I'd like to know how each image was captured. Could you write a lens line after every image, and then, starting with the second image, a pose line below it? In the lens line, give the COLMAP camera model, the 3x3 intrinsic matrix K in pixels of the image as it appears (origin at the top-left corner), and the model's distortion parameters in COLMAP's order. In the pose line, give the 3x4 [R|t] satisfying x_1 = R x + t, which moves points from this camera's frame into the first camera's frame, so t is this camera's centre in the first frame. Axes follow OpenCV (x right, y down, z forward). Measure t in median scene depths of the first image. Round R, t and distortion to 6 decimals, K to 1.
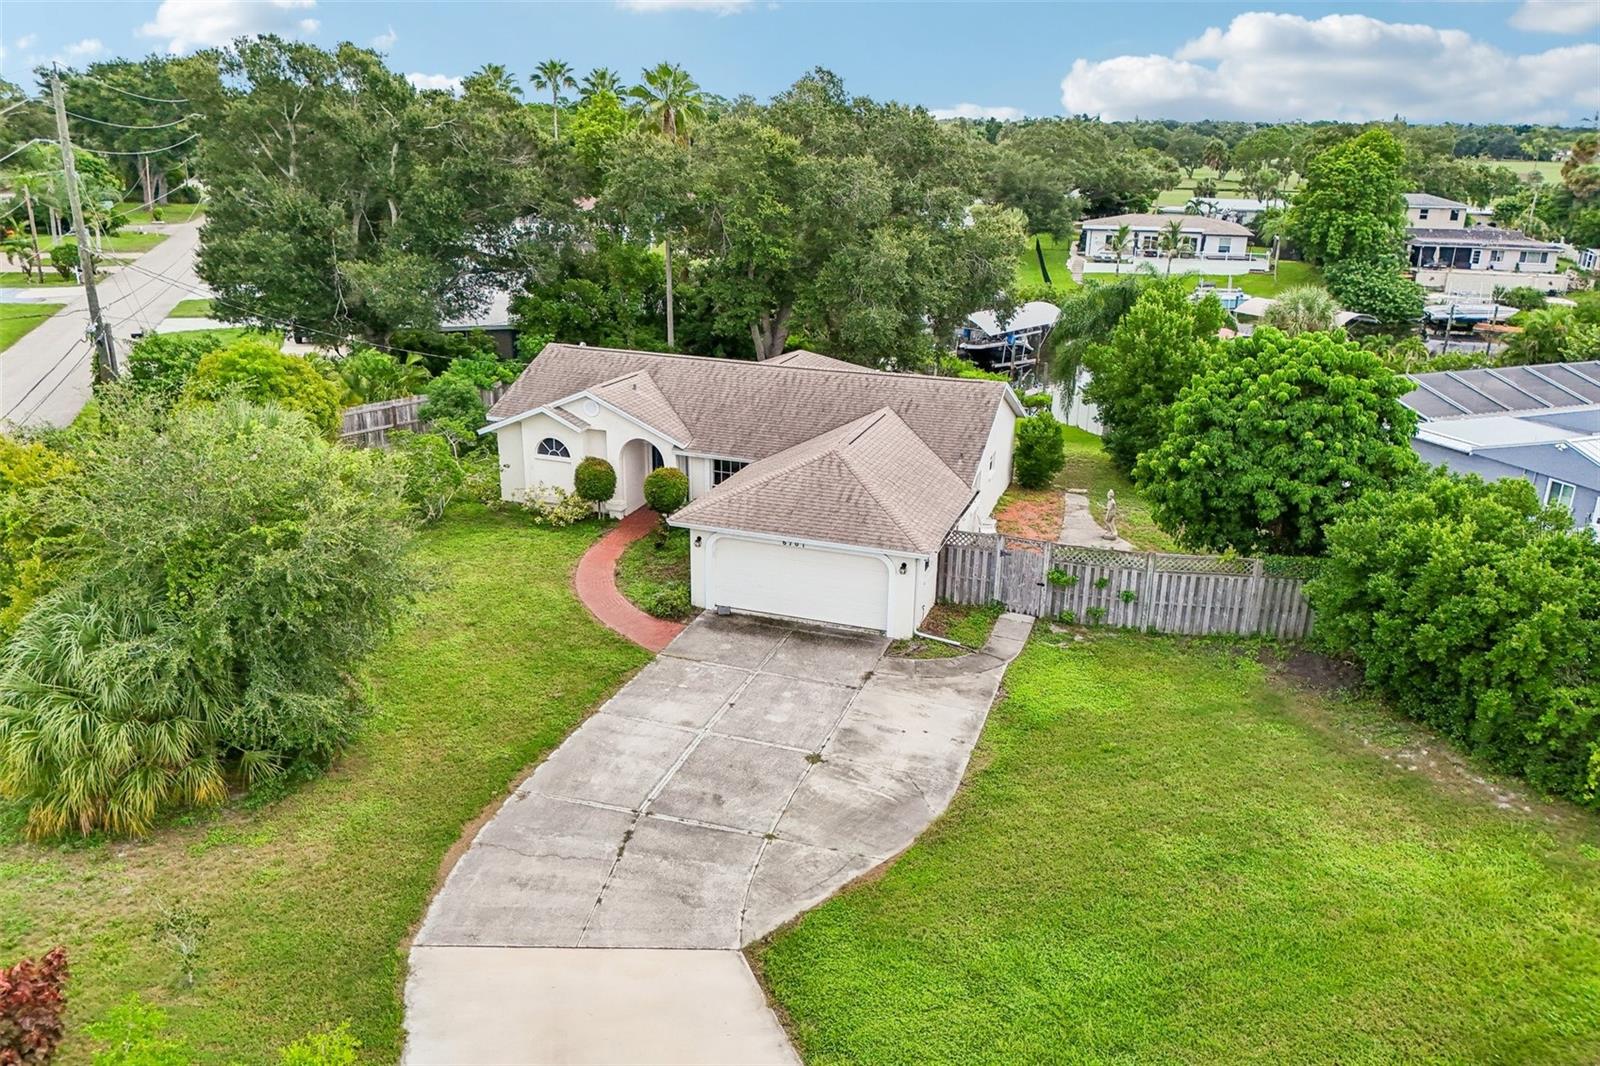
lens RADIAL K [[1169.8, 0, 800.0], [0, 1169.8, 533.0], [0, 0, 1]] dist [0.060609, -0.038422]
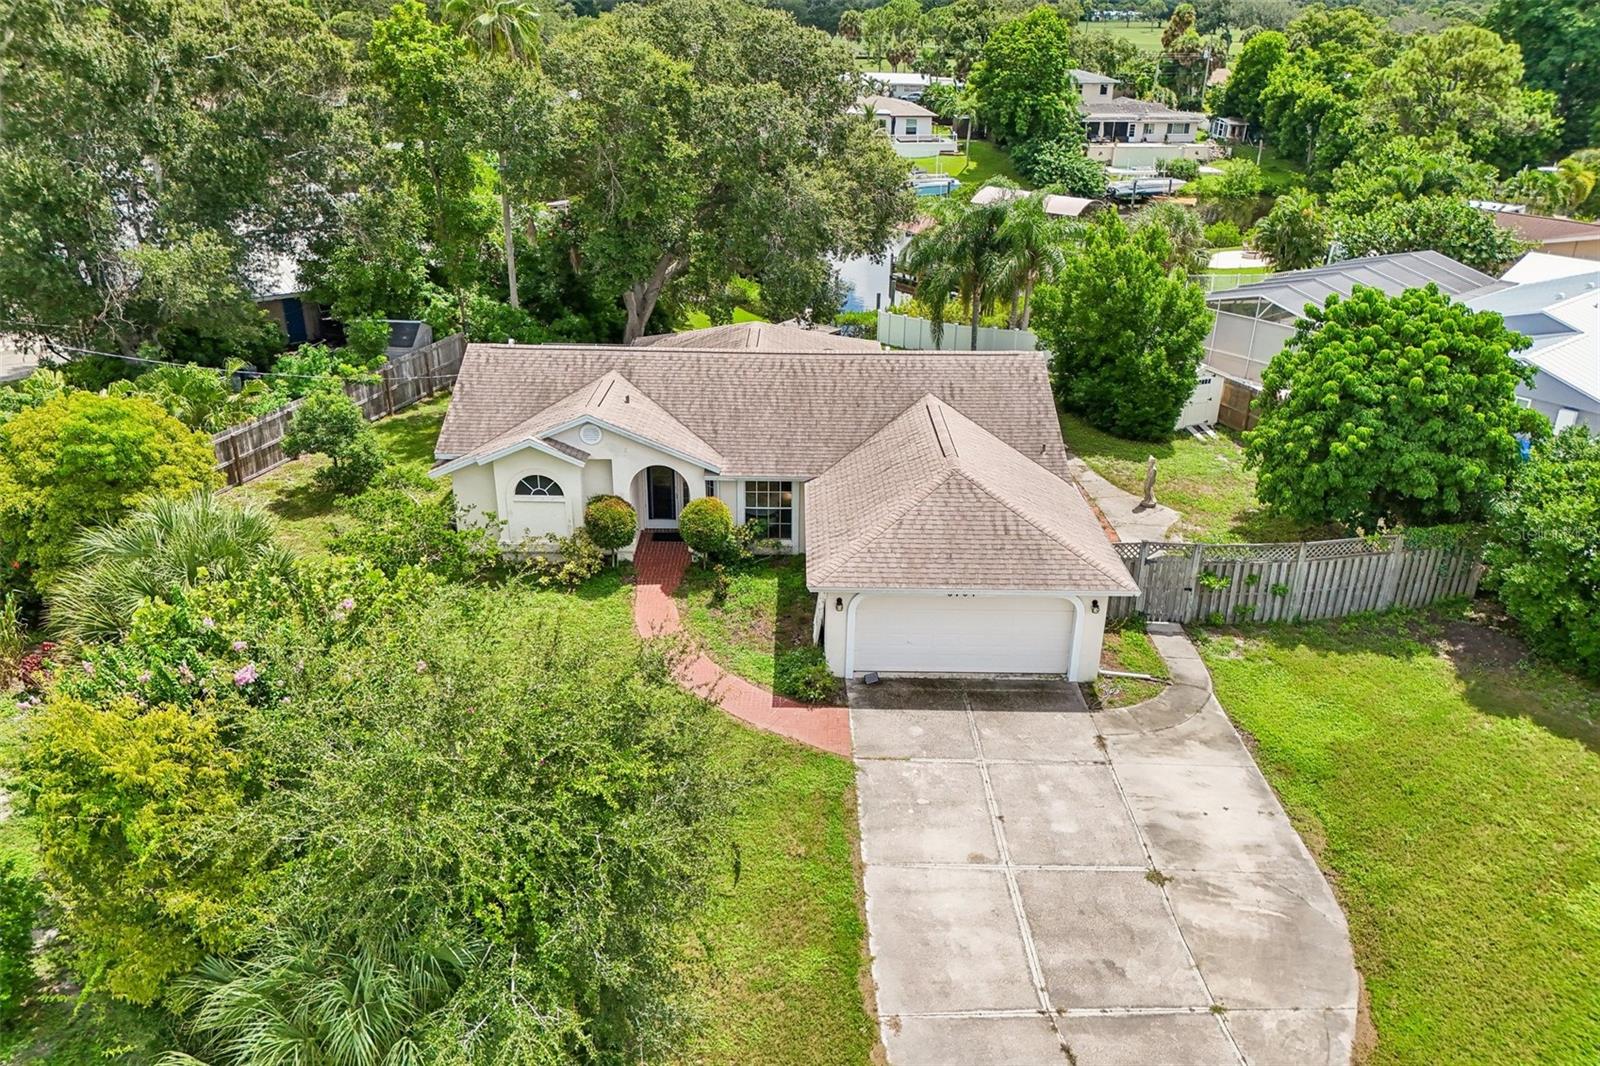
lens RADIAL K [[1169.8, 0, 800.0], [0, 1169.8, 533.0], [0, 0, 1]] dist [0.060609, -0.038422]
pose [[0.943748, -0.142897, 0.298195, -0.353081], [0.111413, 0.986487, 0.120125, -0.145430], [-0.311332, -0.080145, 0.946916, 0.224123]]
